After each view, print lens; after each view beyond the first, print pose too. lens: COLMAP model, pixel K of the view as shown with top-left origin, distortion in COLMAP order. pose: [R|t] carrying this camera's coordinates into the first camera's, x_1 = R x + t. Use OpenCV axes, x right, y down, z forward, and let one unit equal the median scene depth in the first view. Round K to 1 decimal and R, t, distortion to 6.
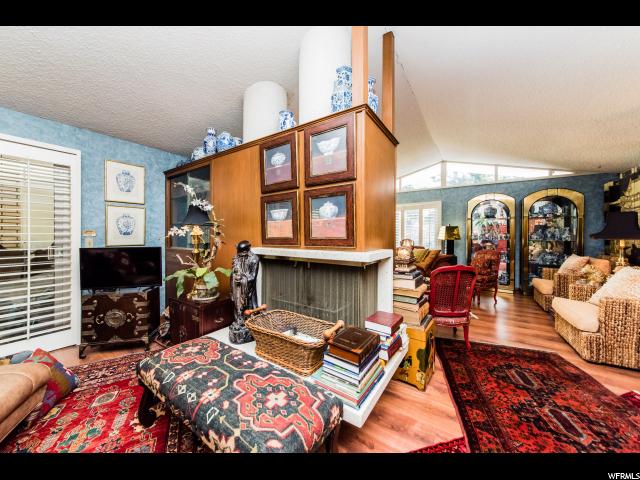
lens RADIAL K [[224.5, 0, 365.0], [0, 224.5, 242.5], [0, 0, 1]] dist [-0.001643, -0.000220]
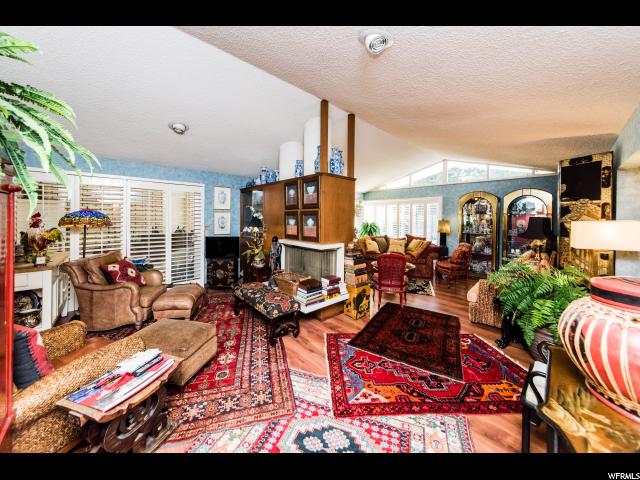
lens RADIAL K [[222.4, 0, 321.0], [0, 222.4, 227.0], [0, 0, 1]] dist [-0.000342, -0.000051]
pose [[0.932992, 0.001279, -0.359894, 0.490211], [-0.004283, 0.999962, -0.007550, -0.069202], [0.359871, 0.008585, 0.932963, -0.614284]]
